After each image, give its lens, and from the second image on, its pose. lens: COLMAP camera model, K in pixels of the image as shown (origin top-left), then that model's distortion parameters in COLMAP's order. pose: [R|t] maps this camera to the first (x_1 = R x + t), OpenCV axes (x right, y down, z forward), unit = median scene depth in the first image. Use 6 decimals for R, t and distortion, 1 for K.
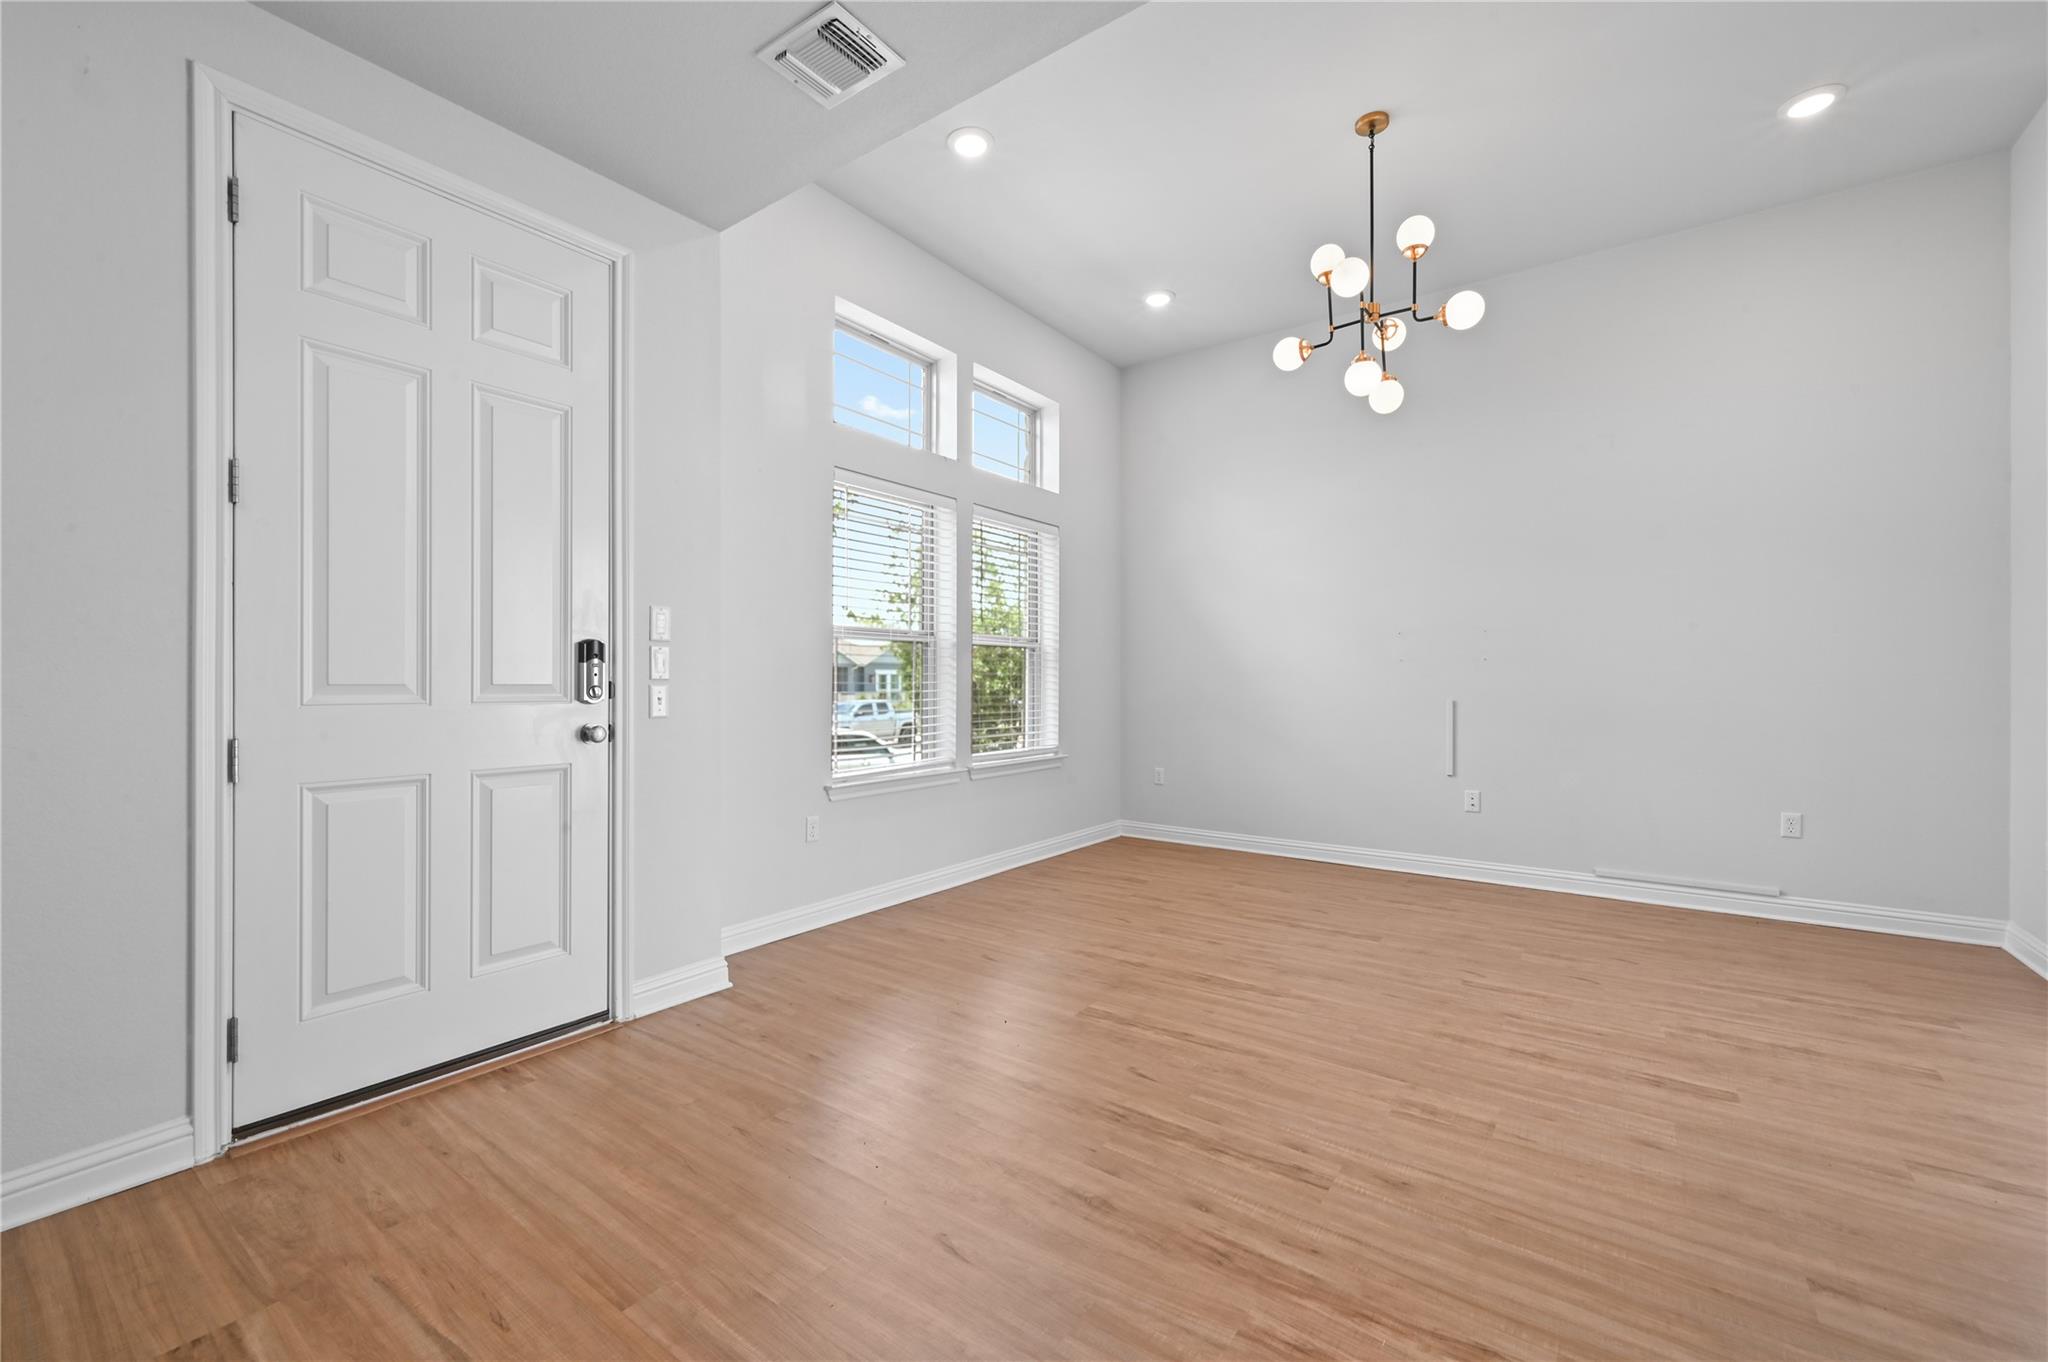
lens RADIAL K [[839.3, 0, 1003.4], [0, 839.3, 683.3], [0, 0, 1]] dist [-0.002318, -0.000693]
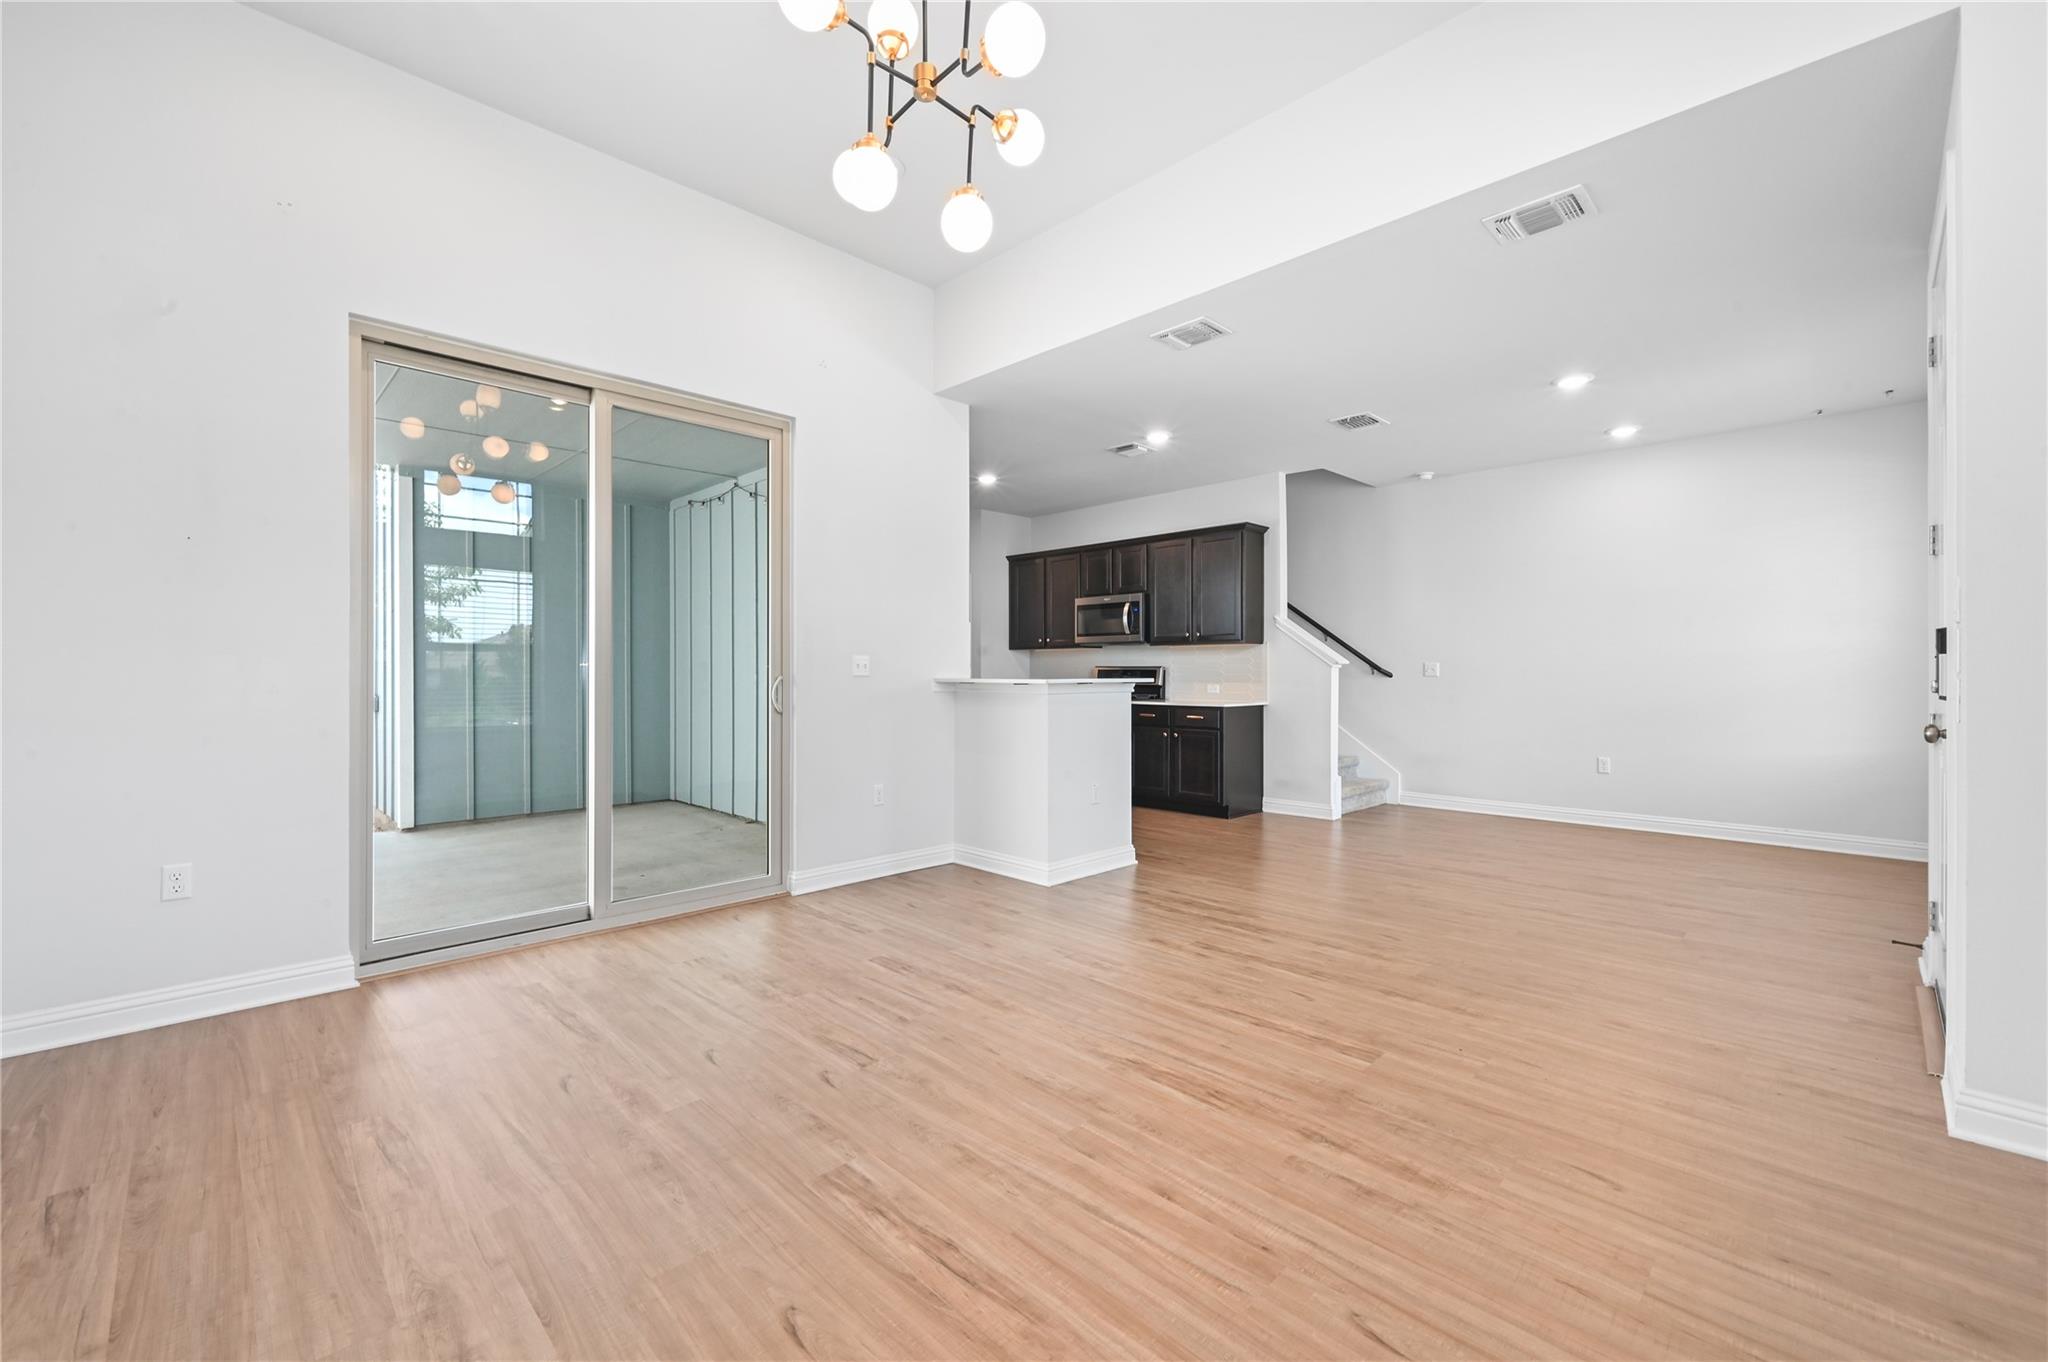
lens RADIAL K [[836.2, 0, 1004.5], [0, 836.2, 673.0], [0, 0, 1]] dist [-0.000552, 0.000249]
pose [[-0.987409, -0.004460, 0.158125, 0.291093], [-0.004047, 0.999988, 0.002935, -0.004099], [-0.158136, 0.002258, -0.987415, 1.644896]]
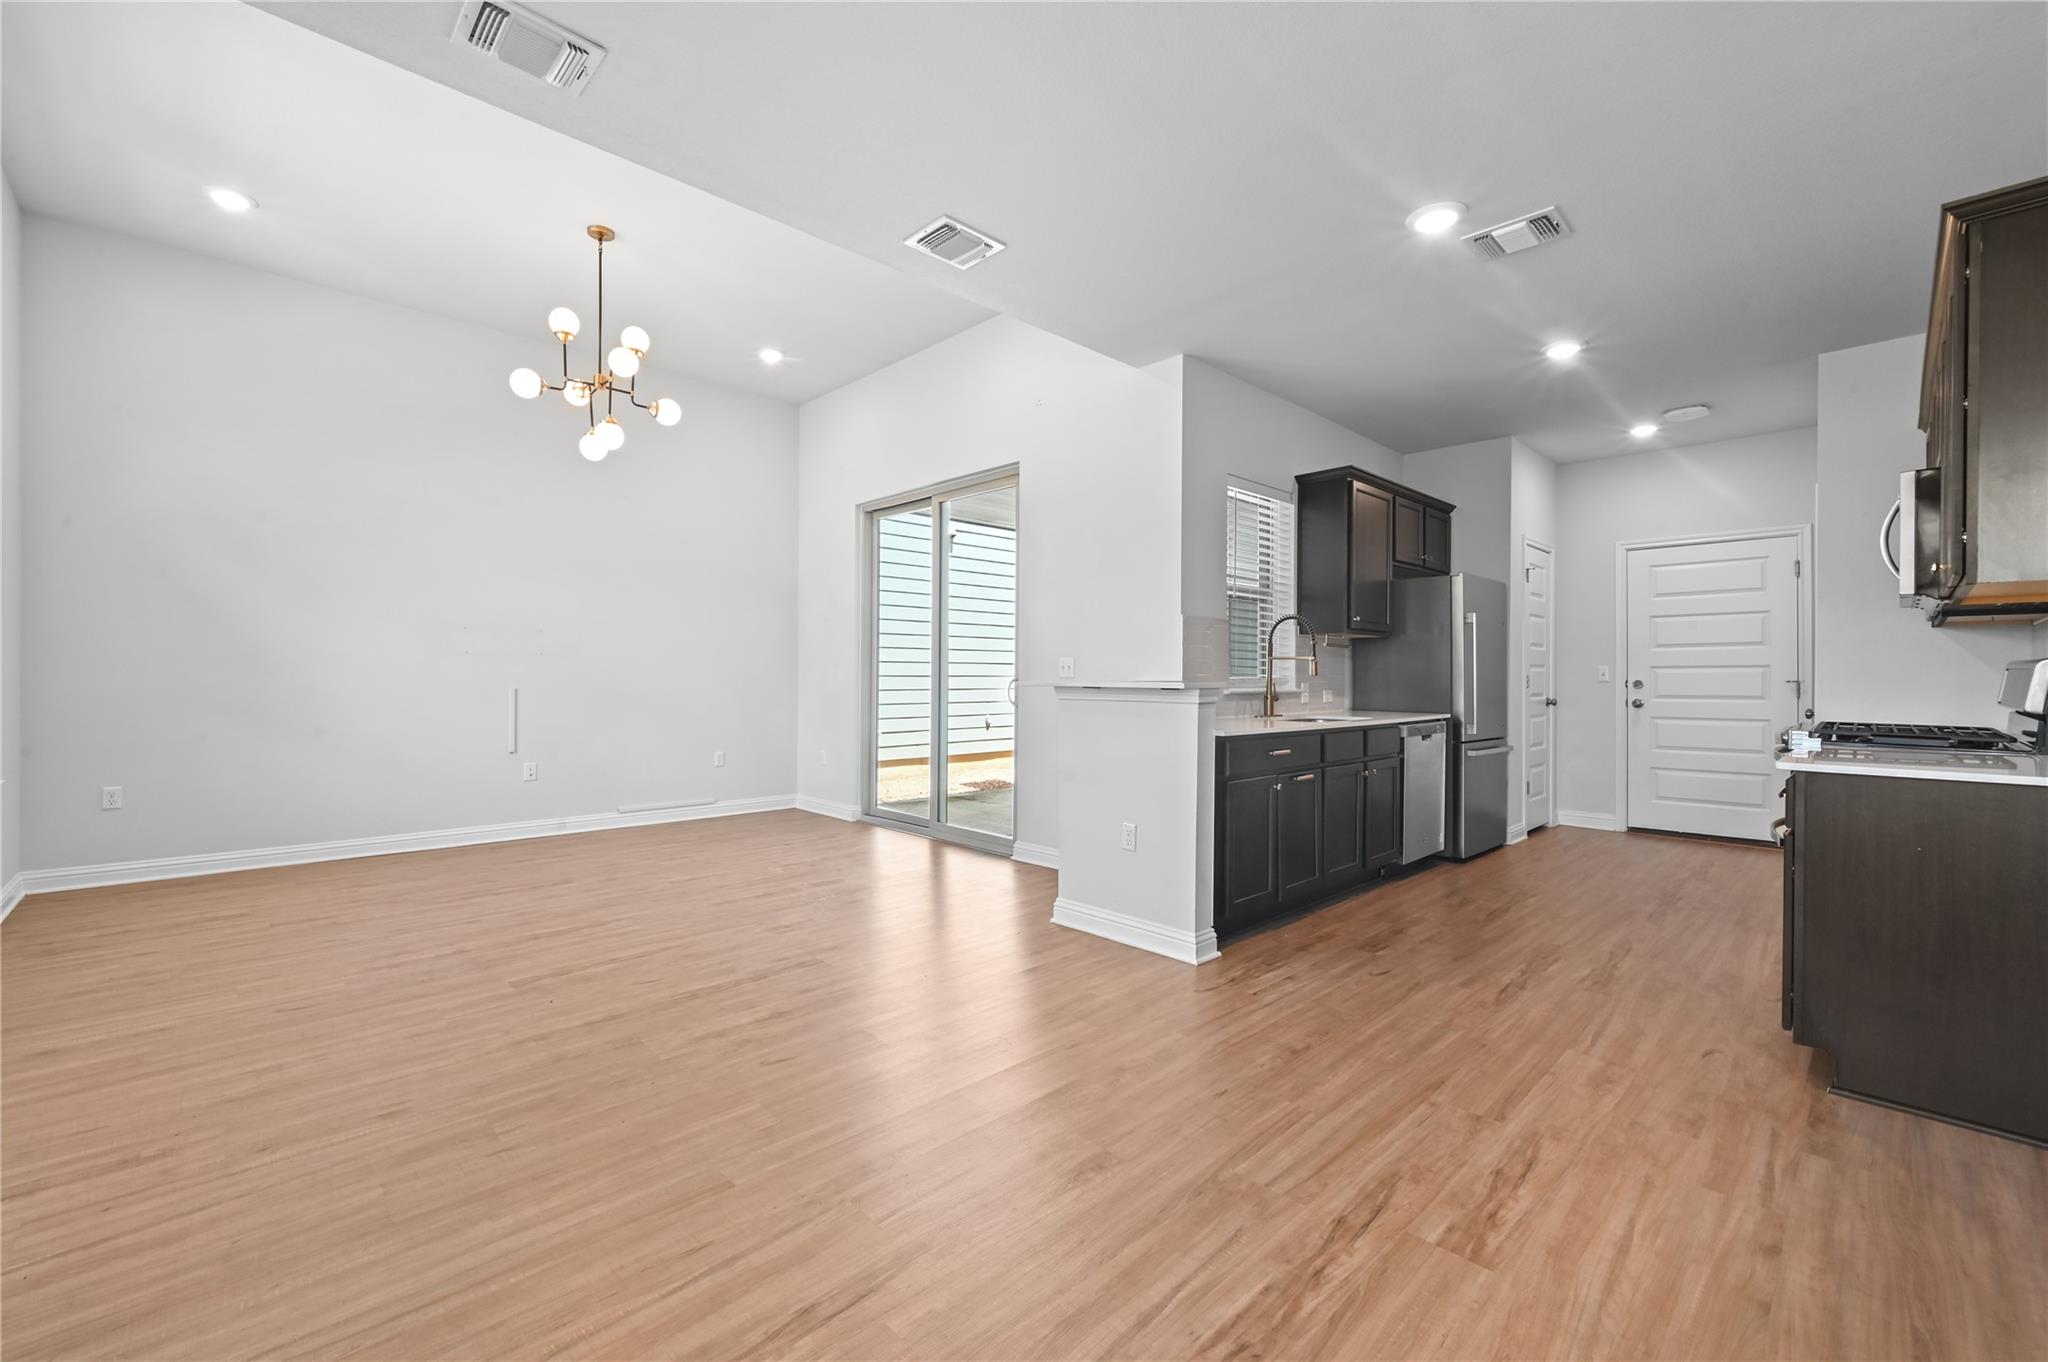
lens RADIAL K [[836.2, 0, 1004.5], [0, 836.2, 673.0], [0, 0, 1]] dist [-0.000552, 0.000249]
pose [[0.174376, 0.001816, 0.984677, -0.717869], [-0.002694, 0.999995, -0.001367, -0.001190], [-0.984675, -0.002414, 0.174380, 0.179322]]
